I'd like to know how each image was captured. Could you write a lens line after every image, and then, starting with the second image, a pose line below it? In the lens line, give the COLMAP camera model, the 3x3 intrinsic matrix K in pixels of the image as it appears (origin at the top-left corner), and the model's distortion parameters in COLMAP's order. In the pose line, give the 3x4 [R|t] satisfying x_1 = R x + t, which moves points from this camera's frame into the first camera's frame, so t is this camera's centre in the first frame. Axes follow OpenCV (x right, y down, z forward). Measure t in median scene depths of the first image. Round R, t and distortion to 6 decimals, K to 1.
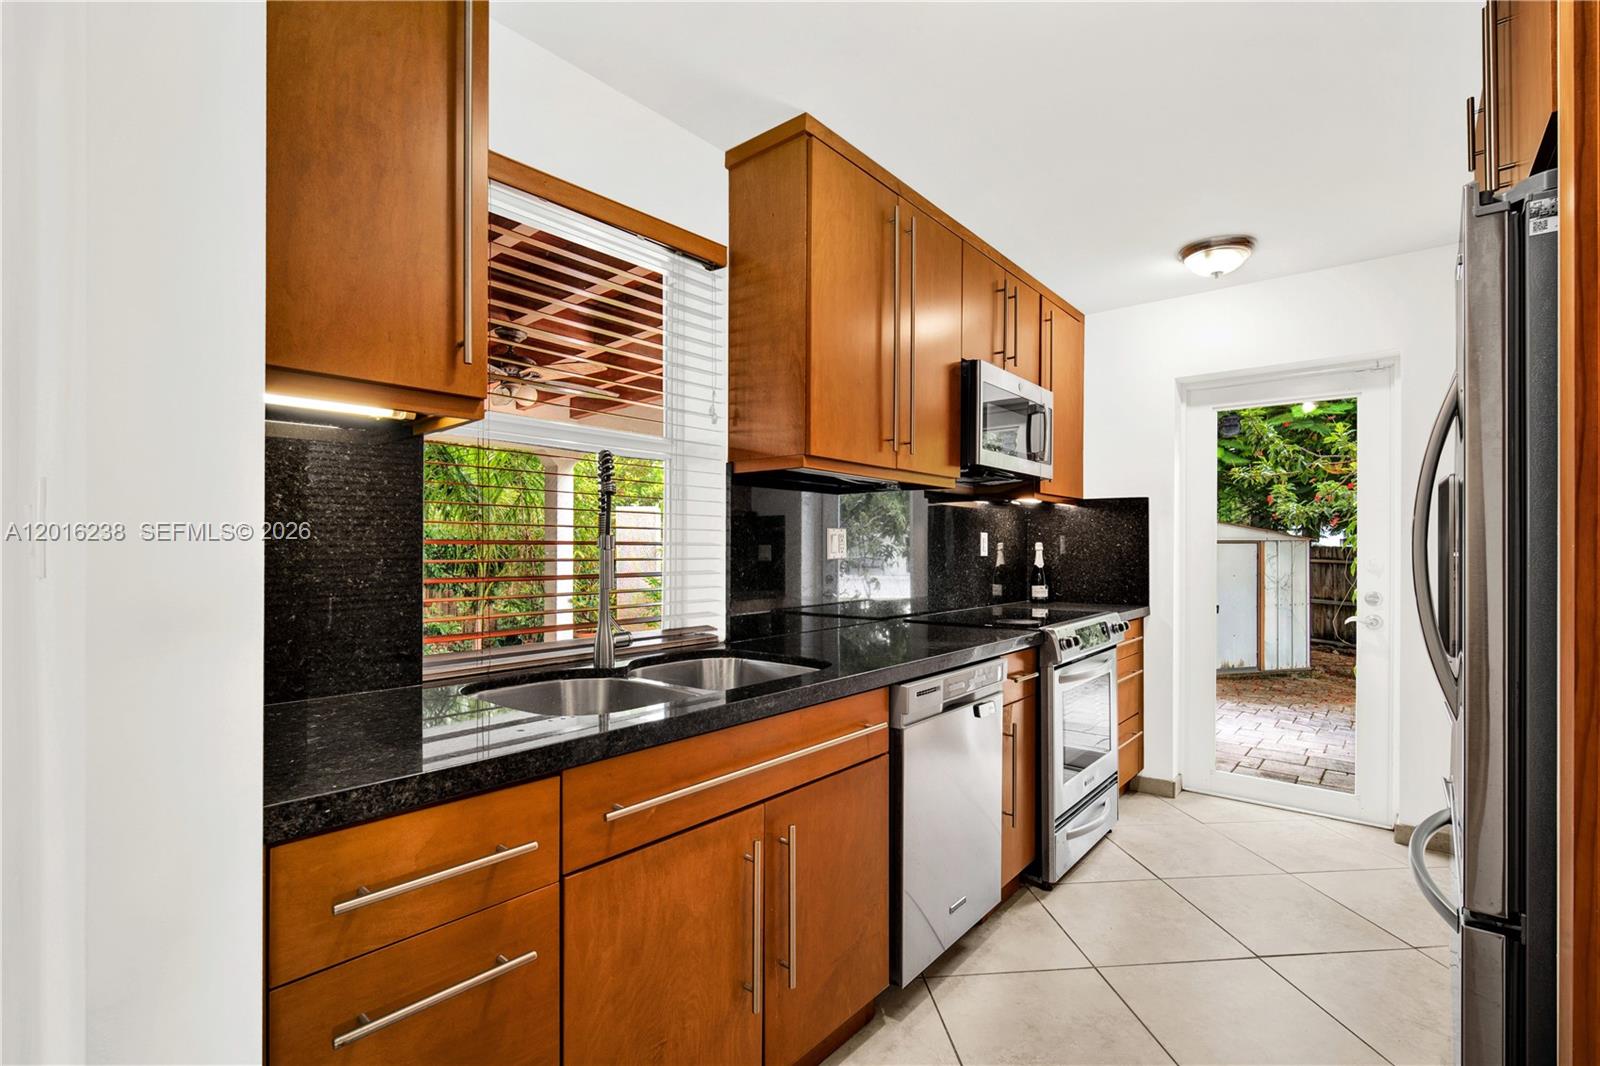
lens RADIAL K [[718.5, 0, 801.5], [0, 718.5, 522.0], [0, 0, 1]] dist [-0.011379, 0.000873]
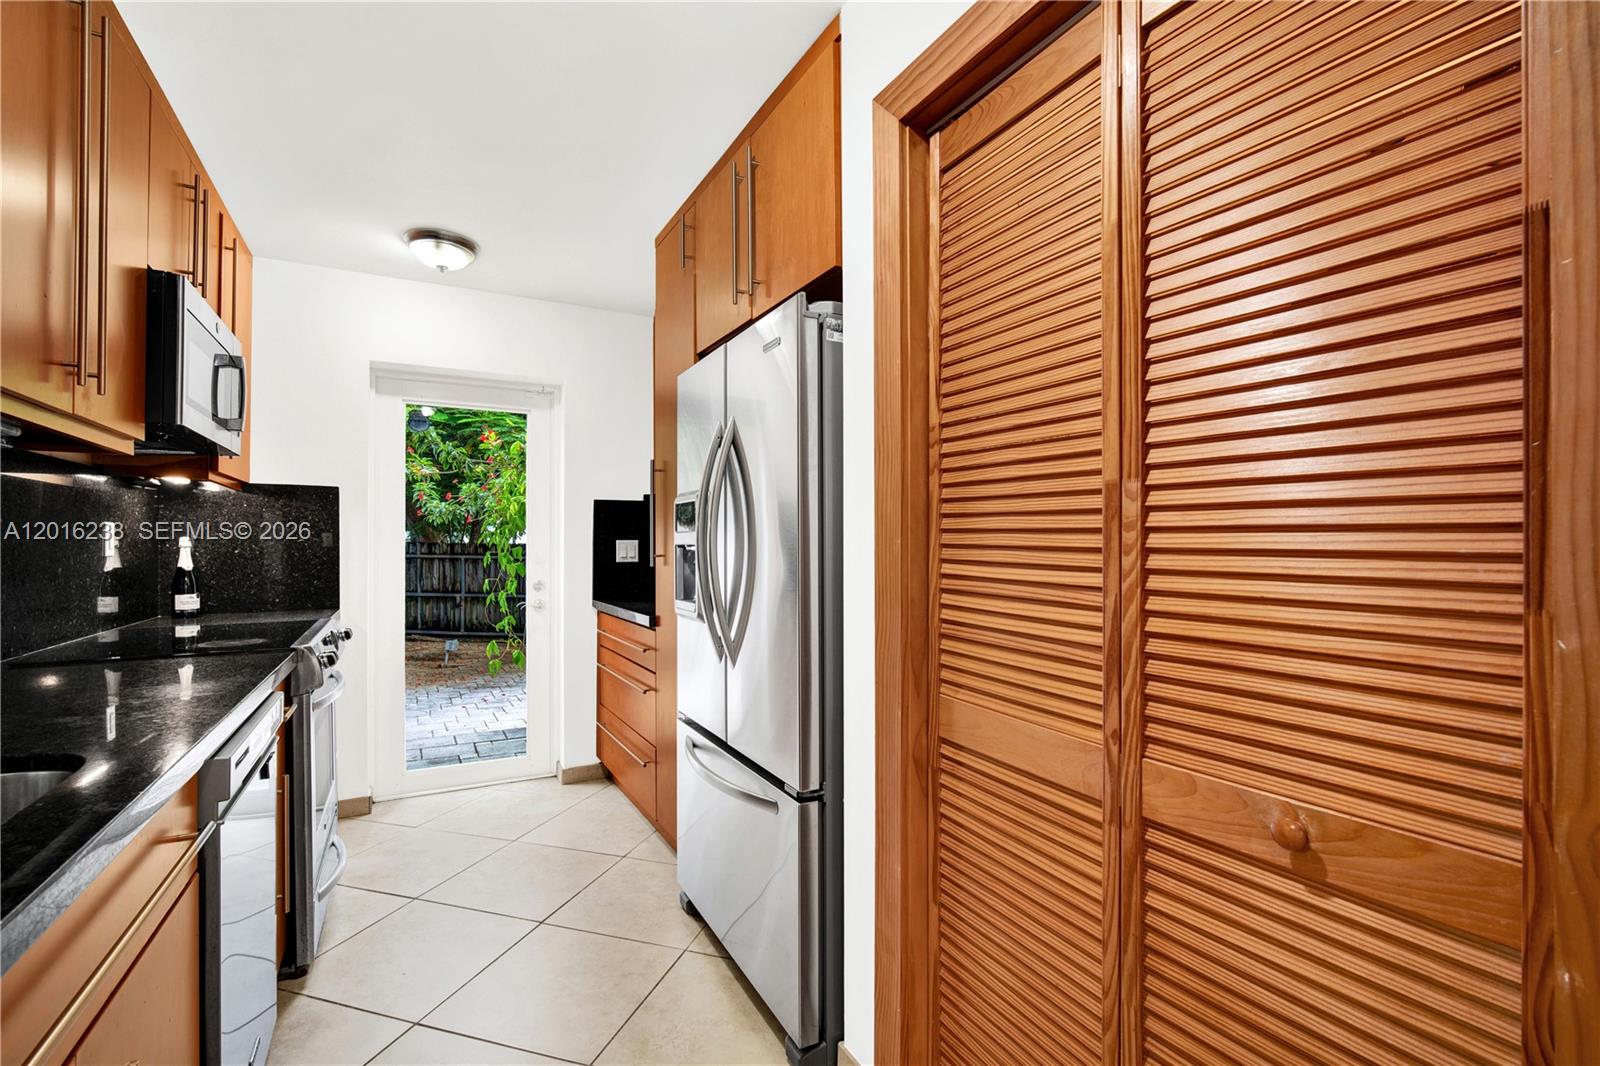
lens RADIAL K [[718.5, 0, 801.5], [0, 718.5, 522.0], [0, 0, 1]] dist [-0.011379, 0.000873]
pose [[0.378078, 0.023781, 0.925468, -0.159747], [-0.029974, 0.999460, -0.013438, 0.005134], [-0.925288, -0.022659, 0.378587, 0.170092]]
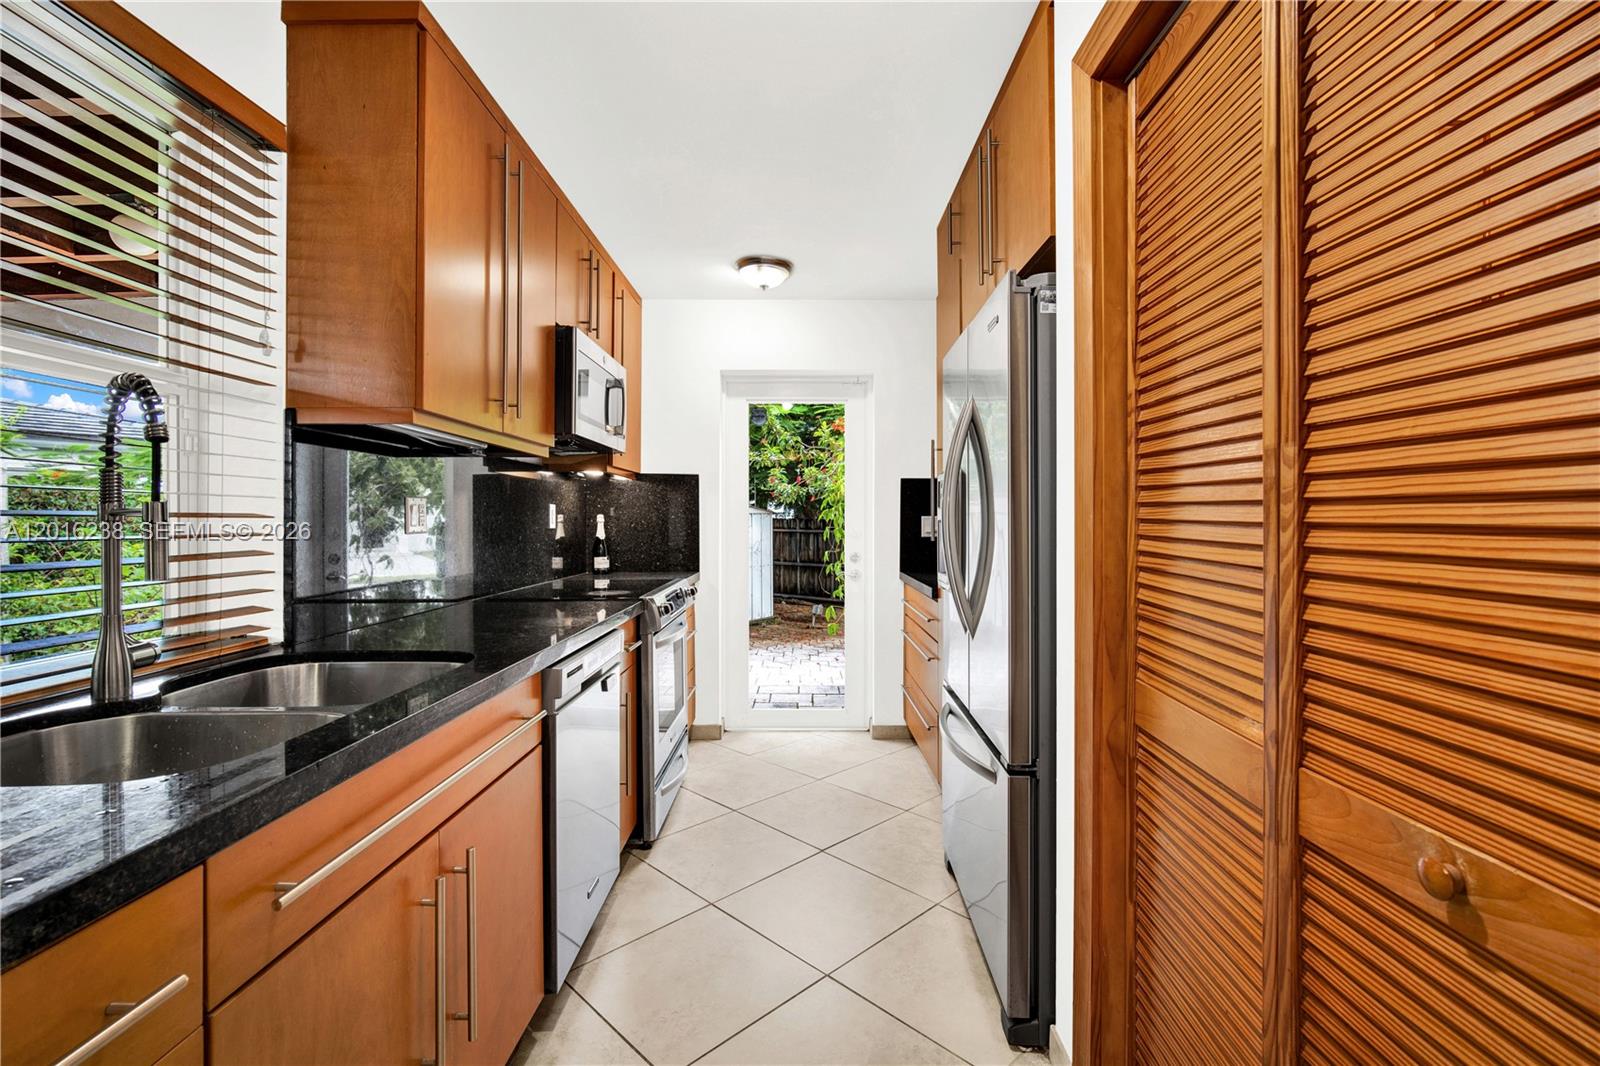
lens RADIAL K [[712.7, 0, 806.4], [0, 712.7, 497.9], [0, 0, 1]] dist [-0.010139, 0.000991]
pose [[0.769941, 0.015789, 0.637920, -0.122262], [-0.018639, 0.999824, -0.002250, 0.002249], [-0.637843, -0.010157, 0.770099, 0.053207]]
